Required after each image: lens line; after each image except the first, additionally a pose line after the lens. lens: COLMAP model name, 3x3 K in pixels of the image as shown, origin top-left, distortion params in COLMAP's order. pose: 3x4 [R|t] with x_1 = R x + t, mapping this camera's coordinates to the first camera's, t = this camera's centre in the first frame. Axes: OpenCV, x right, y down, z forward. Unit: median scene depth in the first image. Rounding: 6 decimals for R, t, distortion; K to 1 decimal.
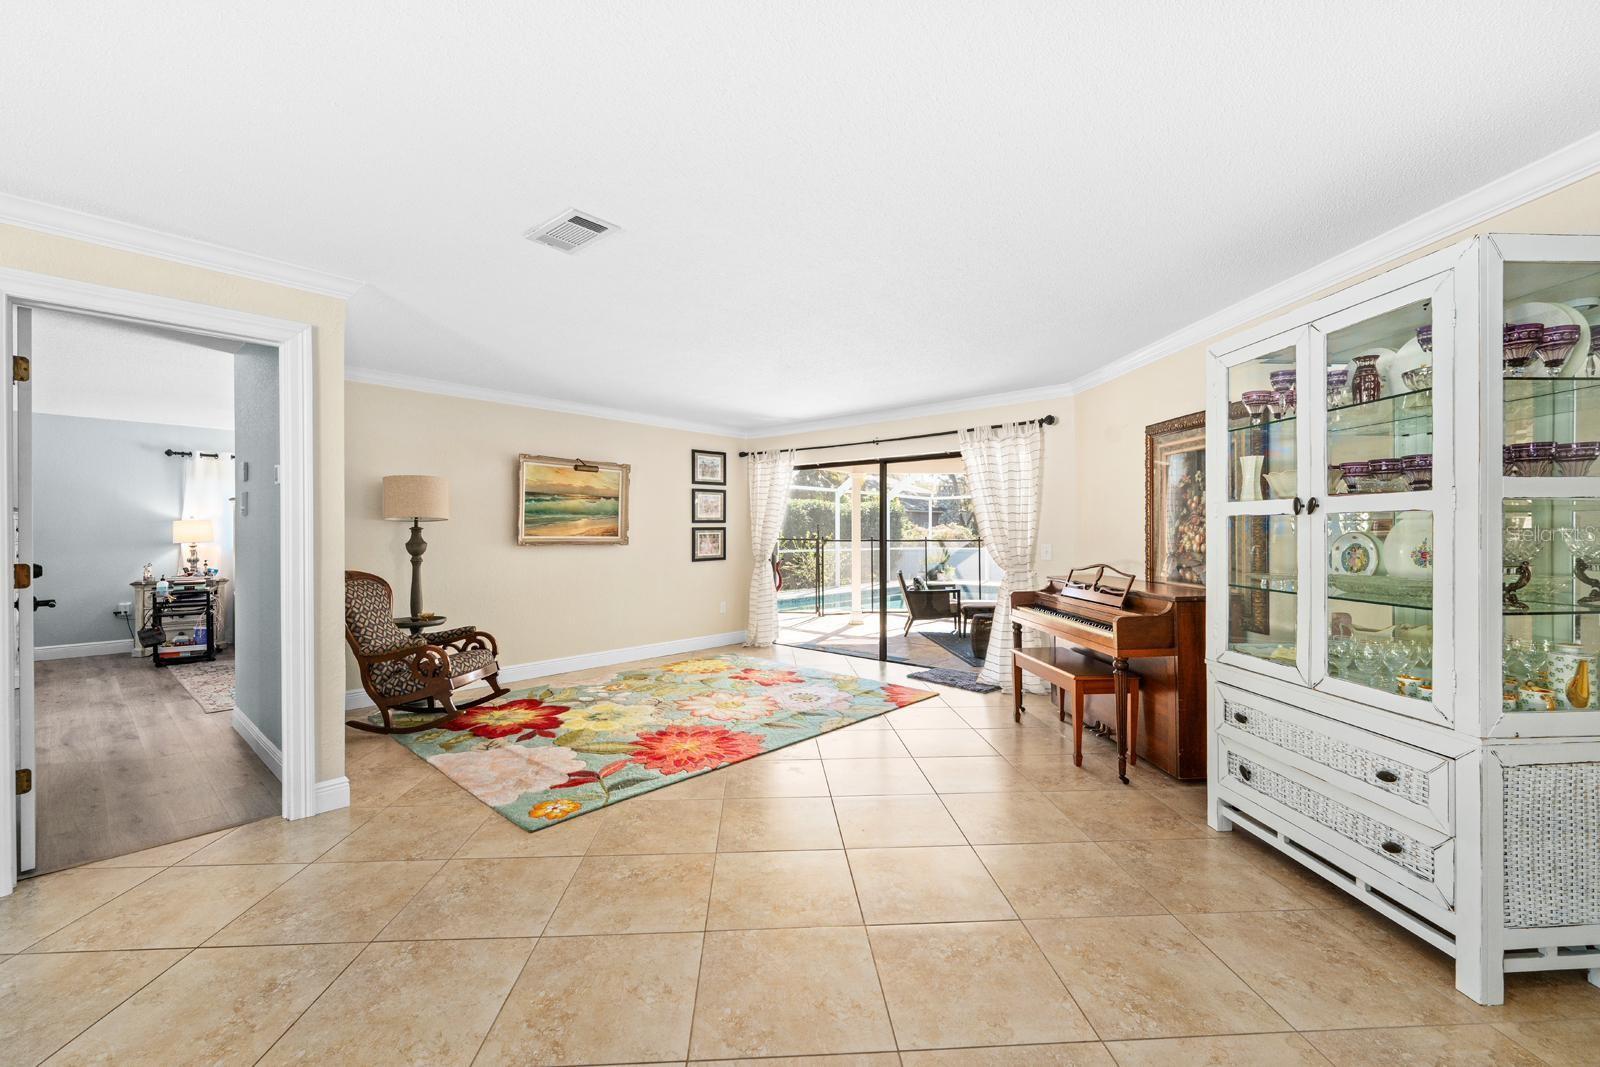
lens RADIAL K [[650.7, 0, 799.9], [0, 650.7, 538.4], [0, 0, 1]] dist [-0.002308, 0.000027]
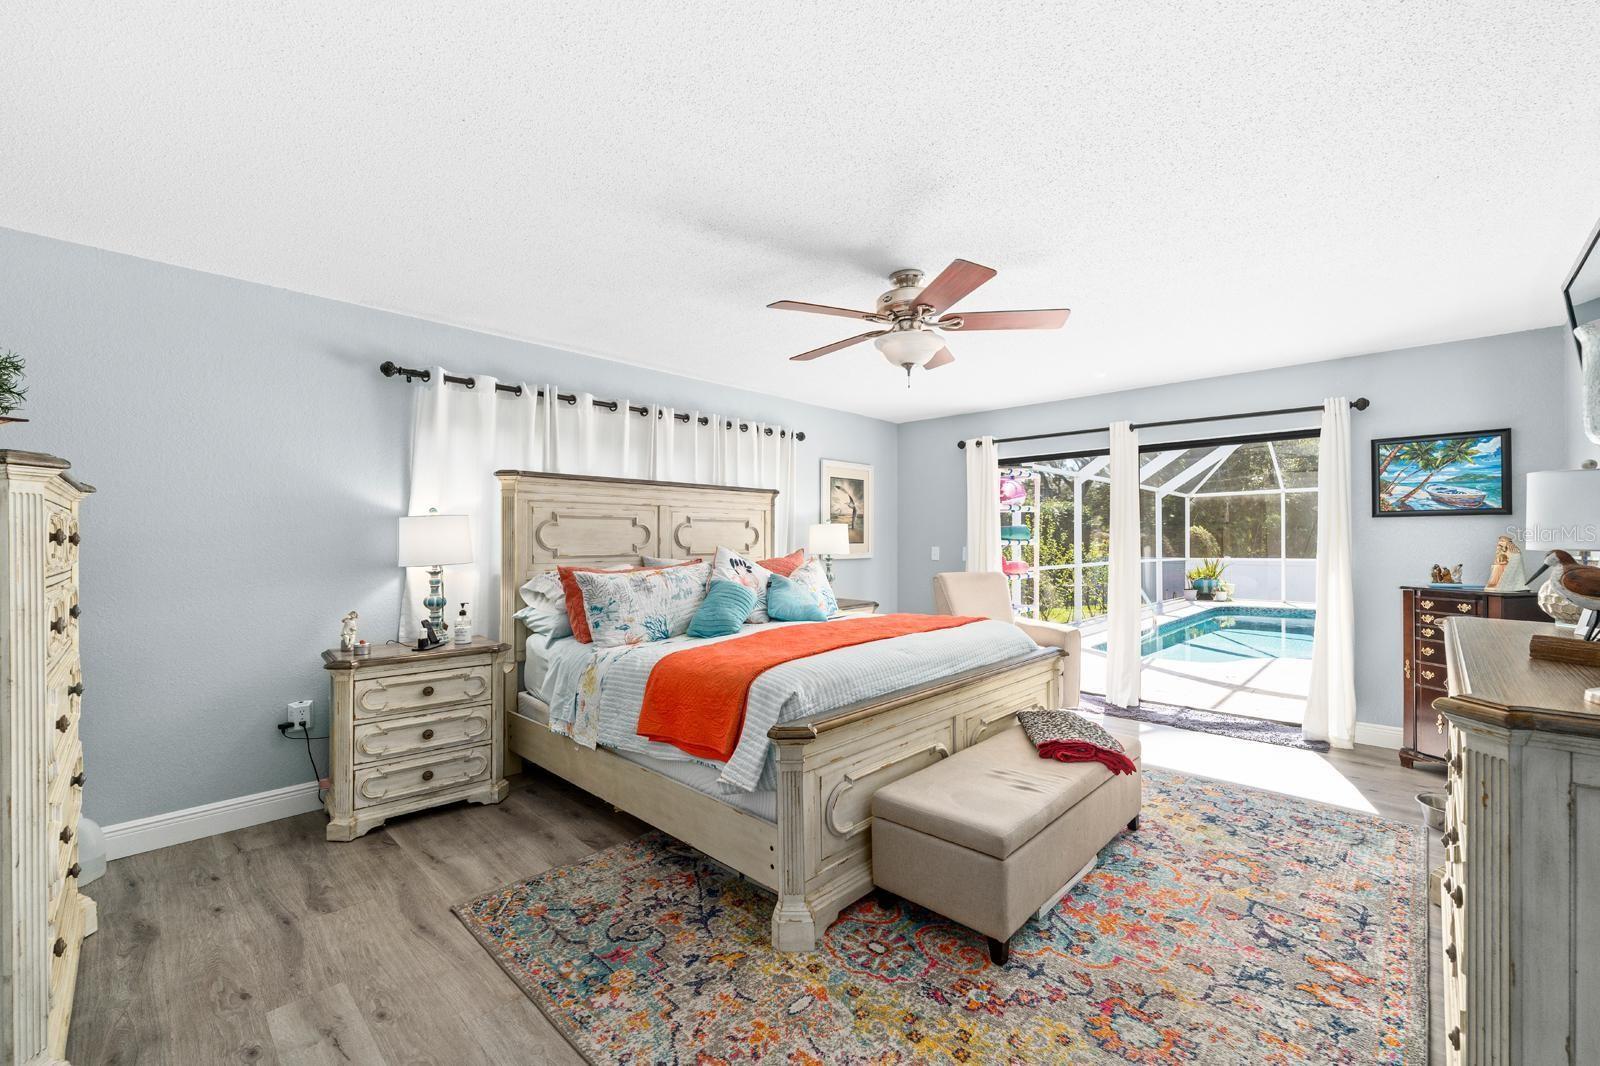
lens RADIAL K [[650.7, 0, 799.9], [0, 650.7, 537.9], [0, 0, 1]] dist [-0.002308, 0.000027]
pose [[0.999008, -0.001543, -0.044494, -0.840706], [0.000934, 0.999906, -0.013695, -0.007357], [0.044511, 0.013640, 0.998916, 0.706873]]
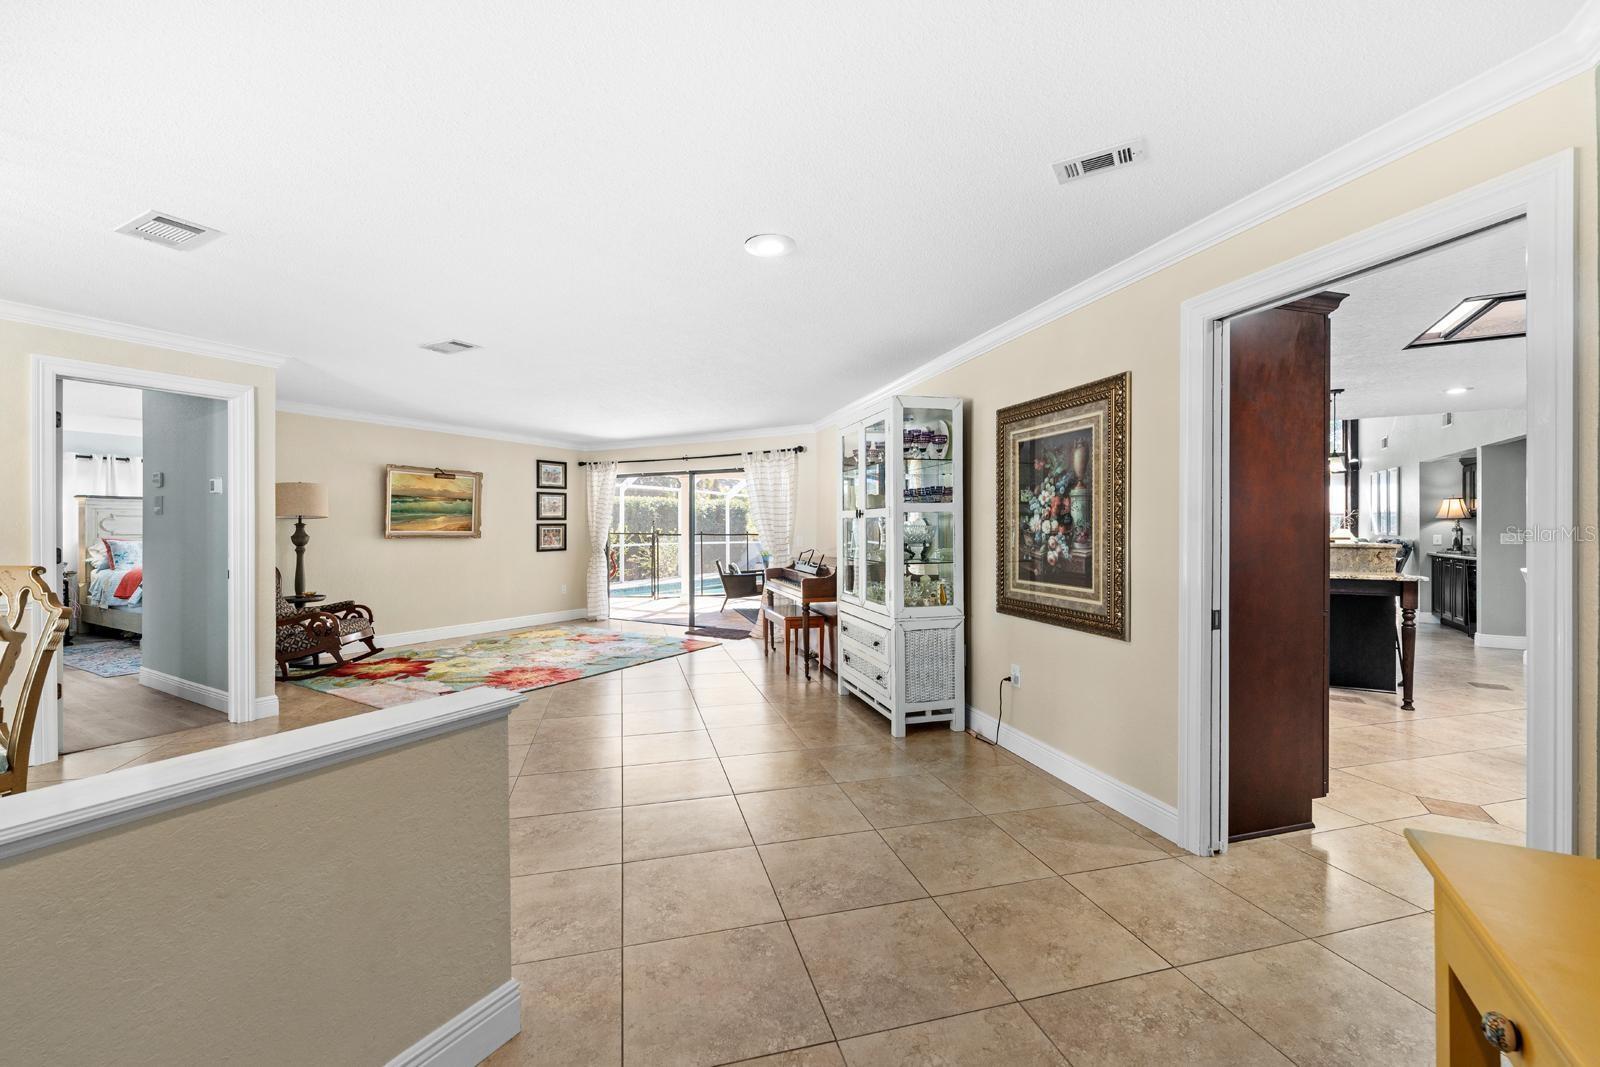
lens RADIAL K [[658.3, 0, 800.7], [0, 658.3, 528.3], [0, 0, 1]] dist [-0.000806, -0.000080]
pose [[0.979422, 0.000183, 0.201824, 0.086792], [0.001696, 0.999957, -0.009138, 0.004783], [-0.201817, 0.009292, 0.979379, -0.381608]]
